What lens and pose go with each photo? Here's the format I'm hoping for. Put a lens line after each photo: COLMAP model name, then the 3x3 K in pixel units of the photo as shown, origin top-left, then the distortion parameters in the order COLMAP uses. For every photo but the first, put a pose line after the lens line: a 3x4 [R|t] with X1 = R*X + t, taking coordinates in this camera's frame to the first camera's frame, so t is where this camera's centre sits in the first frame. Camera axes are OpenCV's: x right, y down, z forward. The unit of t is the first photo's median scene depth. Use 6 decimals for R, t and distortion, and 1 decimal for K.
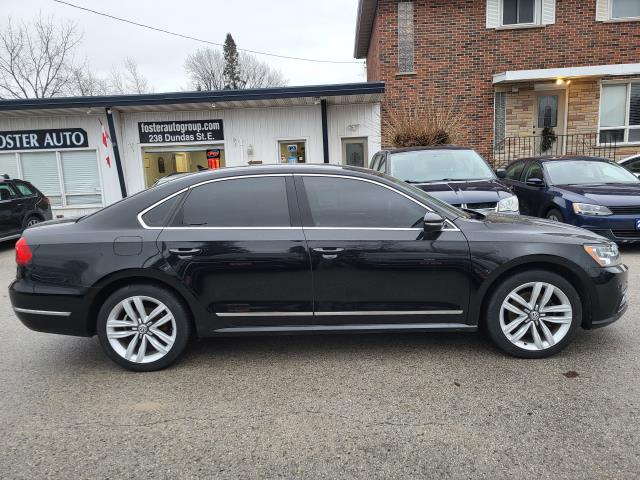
lens RADIAL K [[486.7, 0, 323.5], [0, 486.7, 239.3], [0, 0, 1]] dist [0.041838, -0.003005]
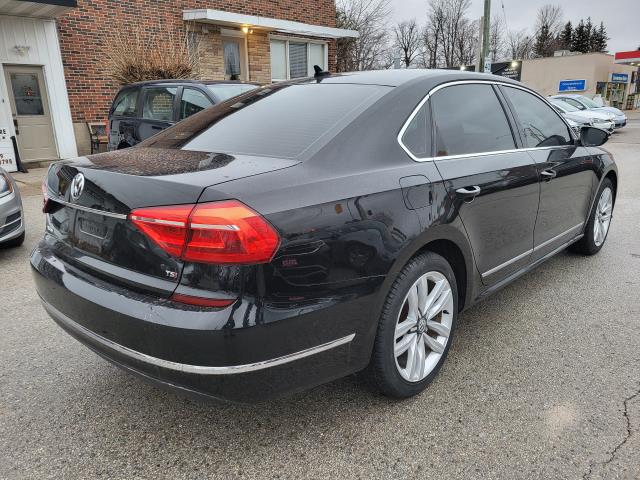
lens RADIAL K [[486.7, 0, 323.5], [0, 486.7, 239.3], [0, 0, 1]] dist [0.041838, -0.003005]
pose [[0.669397, -0.165102, 0.724327, -0.219989], [0.101352, 0.986172, 0.131120, -0.003939], [-0.735959, -0.014360, 0.676874, 0.169516]]
